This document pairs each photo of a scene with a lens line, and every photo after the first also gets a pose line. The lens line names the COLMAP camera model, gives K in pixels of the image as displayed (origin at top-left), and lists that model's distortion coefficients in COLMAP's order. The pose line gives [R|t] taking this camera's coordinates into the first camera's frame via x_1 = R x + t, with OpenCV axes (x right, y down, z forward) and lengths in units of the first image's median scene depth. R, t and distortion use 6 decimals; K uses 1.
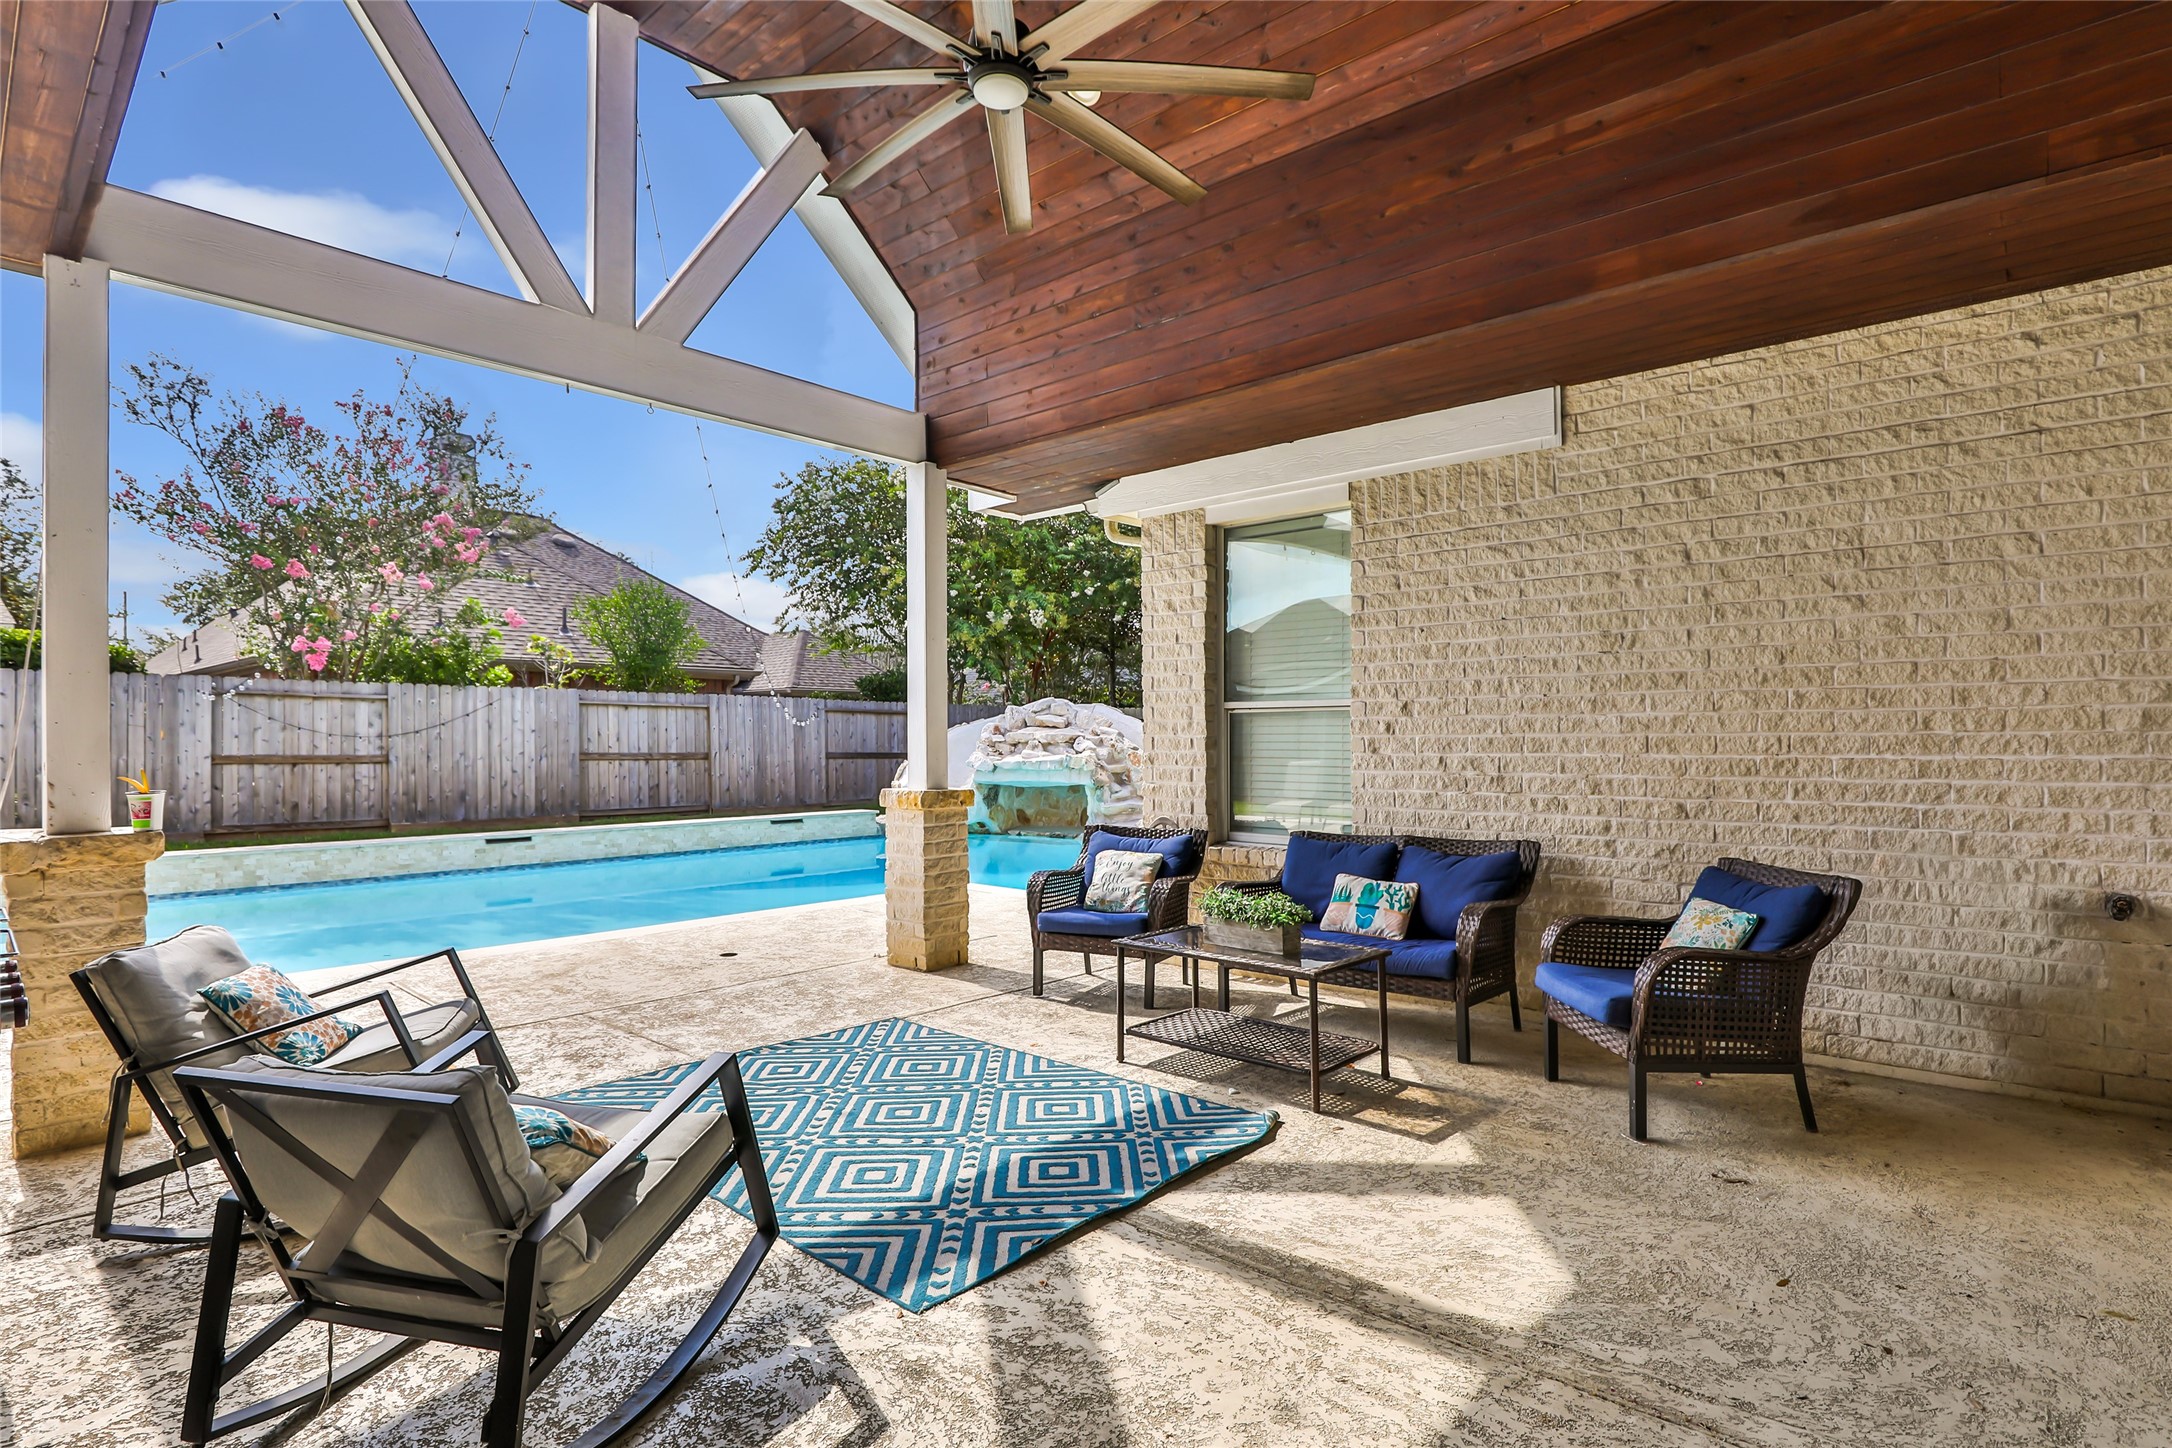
lens RADIAL K [[1046.8, 0, 1082.3], [0, 1046.8, 732.9], [0, 0, 1]] dist [-0.028741, 0.004216]
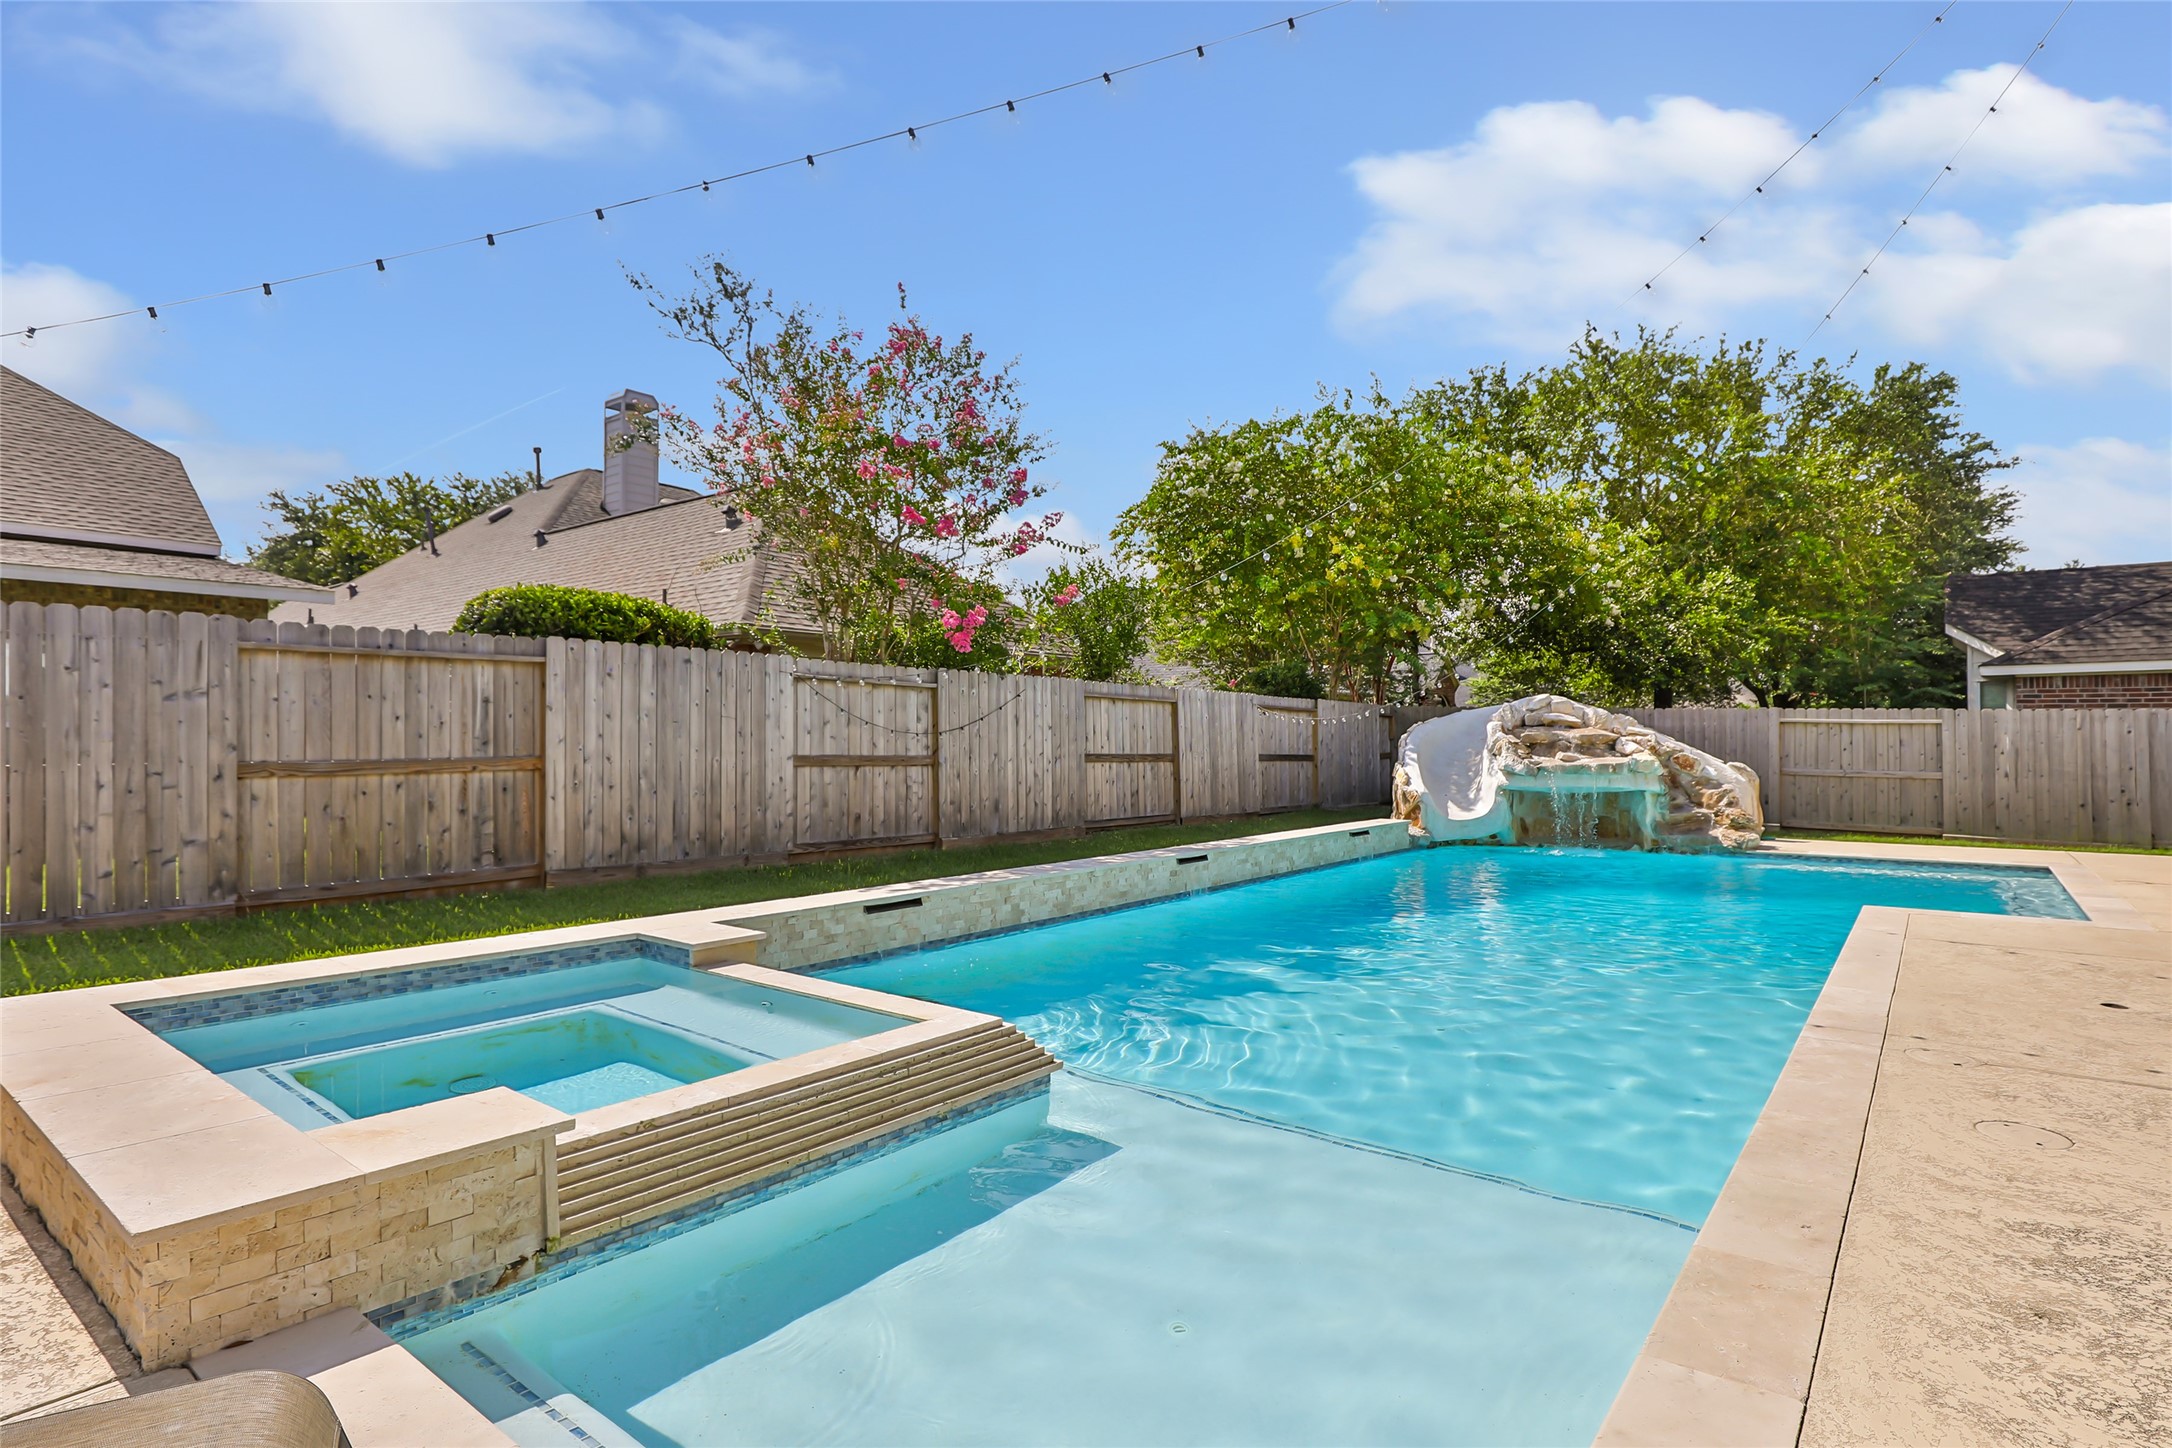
lens RADIAL K [[1046.8, 0, 1092.8], [0, 1046.8, 727.9], [0, 0, 1]] dist [-0.028741, 0.004216]
pose [[0.998532, 0.001334, 0.054157, -0.597934], [-0.000772, 0.999946, -0.010392, 0.007949], [-0.054168, 0.010334, 0.998478, 0.161637]]
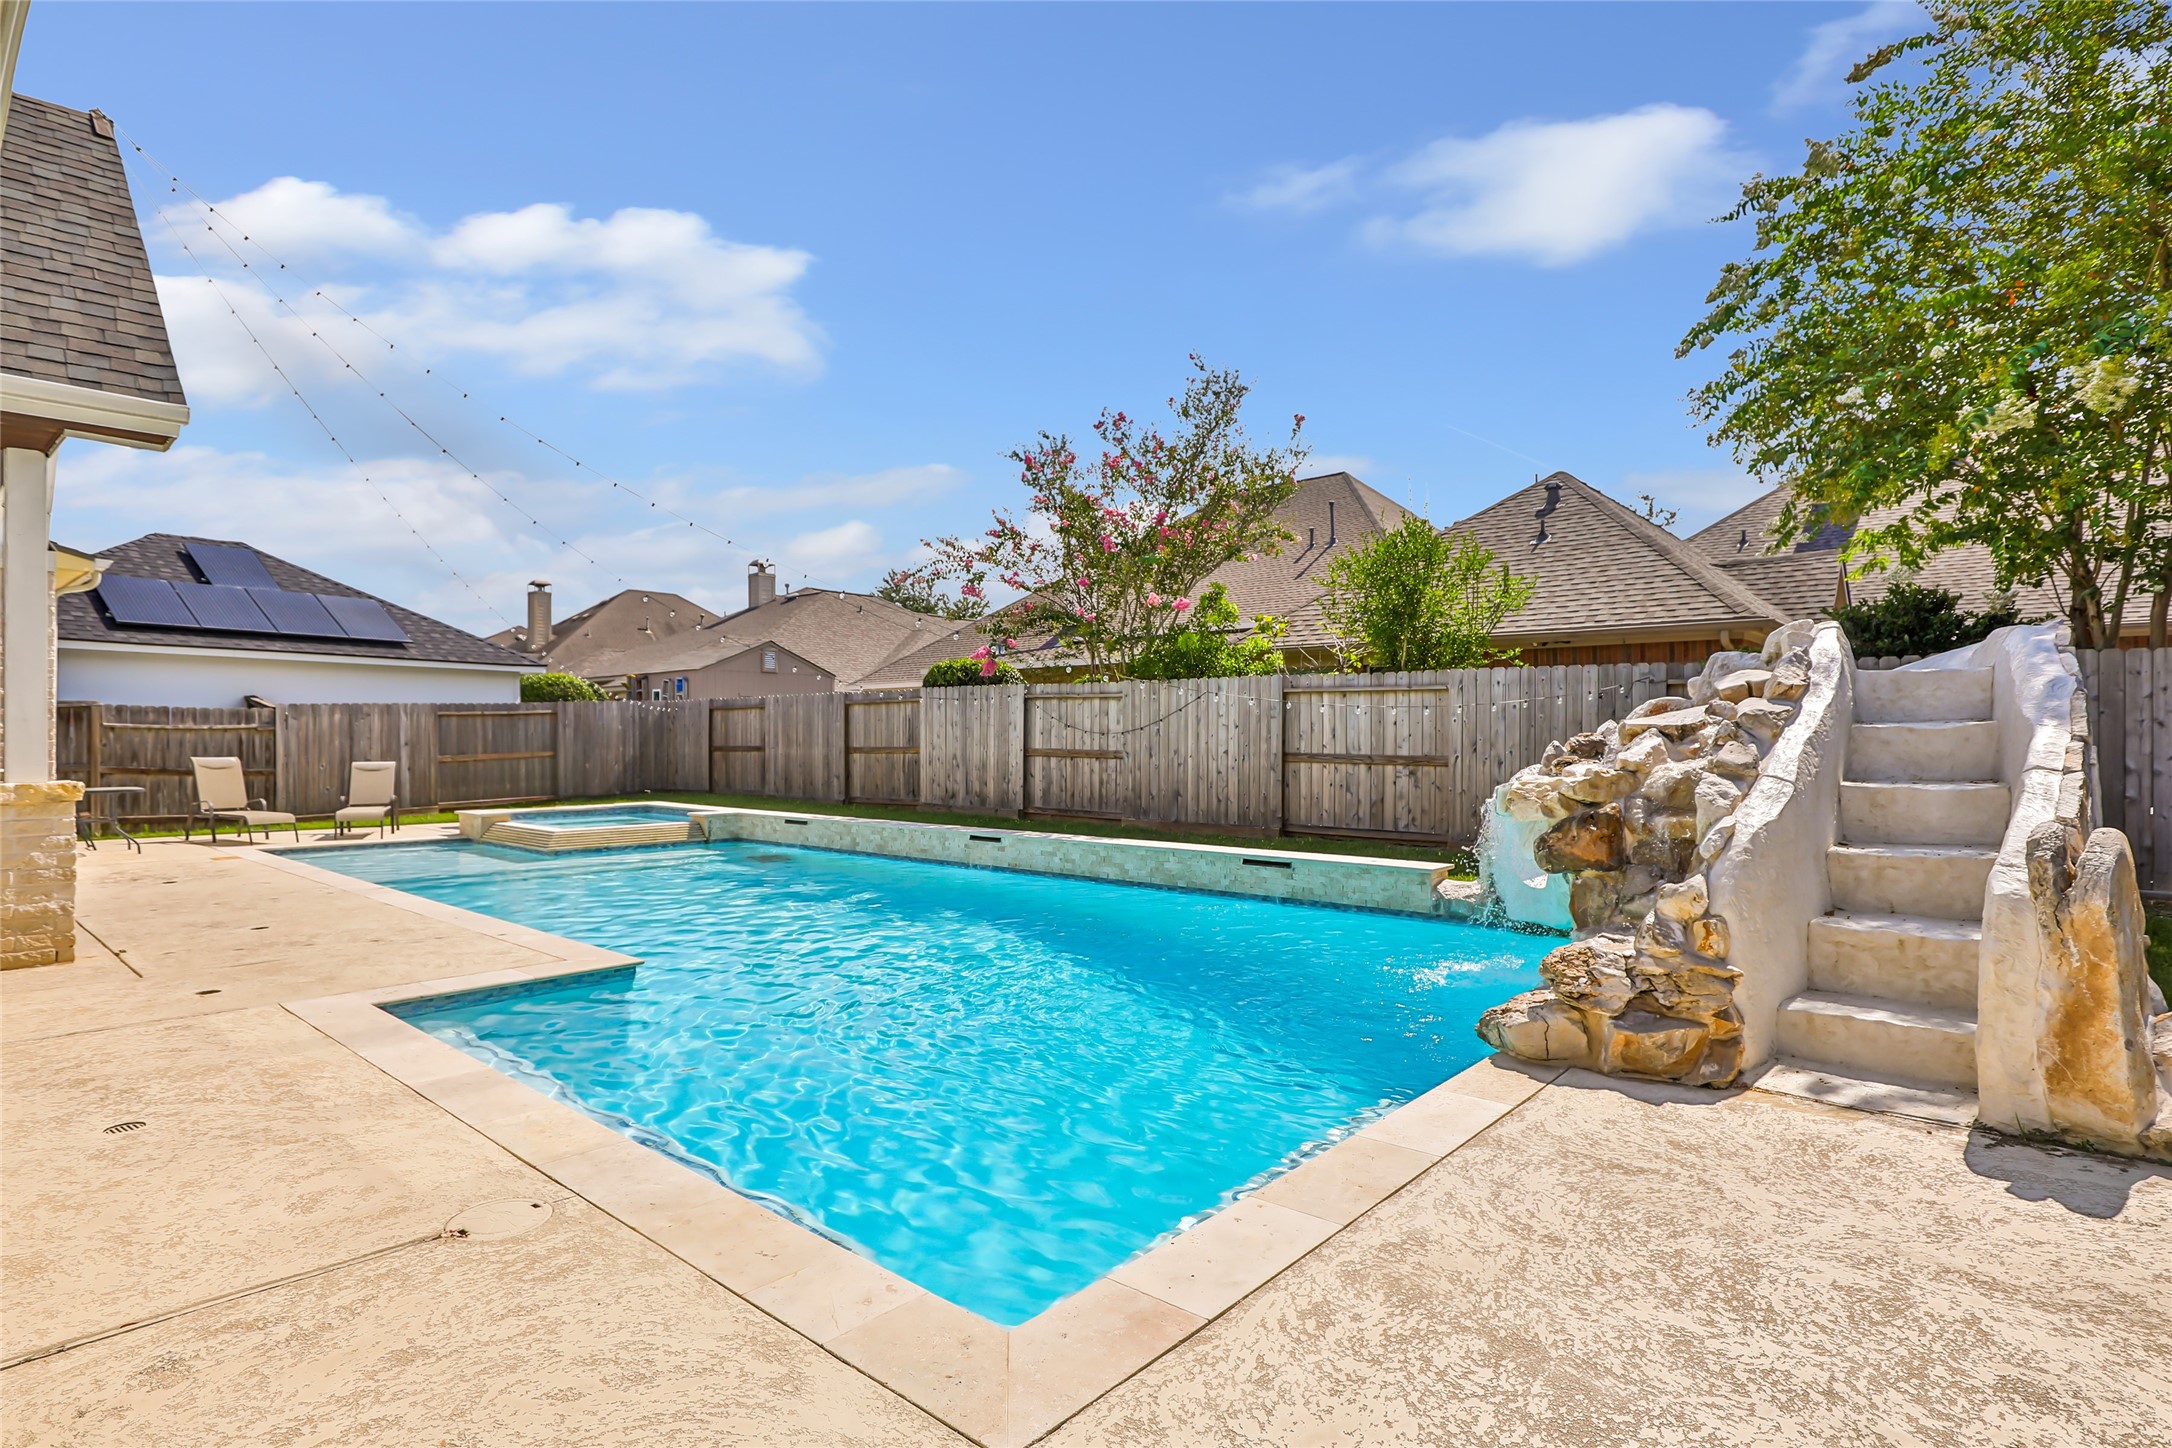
lens RADIAL K [[1091.4, 0, 1097.5], [0, 1091.4, 729.9], [0, 0, 1]] dist [-0.000829, -0.000009]
pose [[0.041851, -0.006168, -0.999105, 0.416247], [0.001620, 0.999980, -0.006105, 0.007118], [0.999123, -0.001363, 0.041860, 0.937450]]
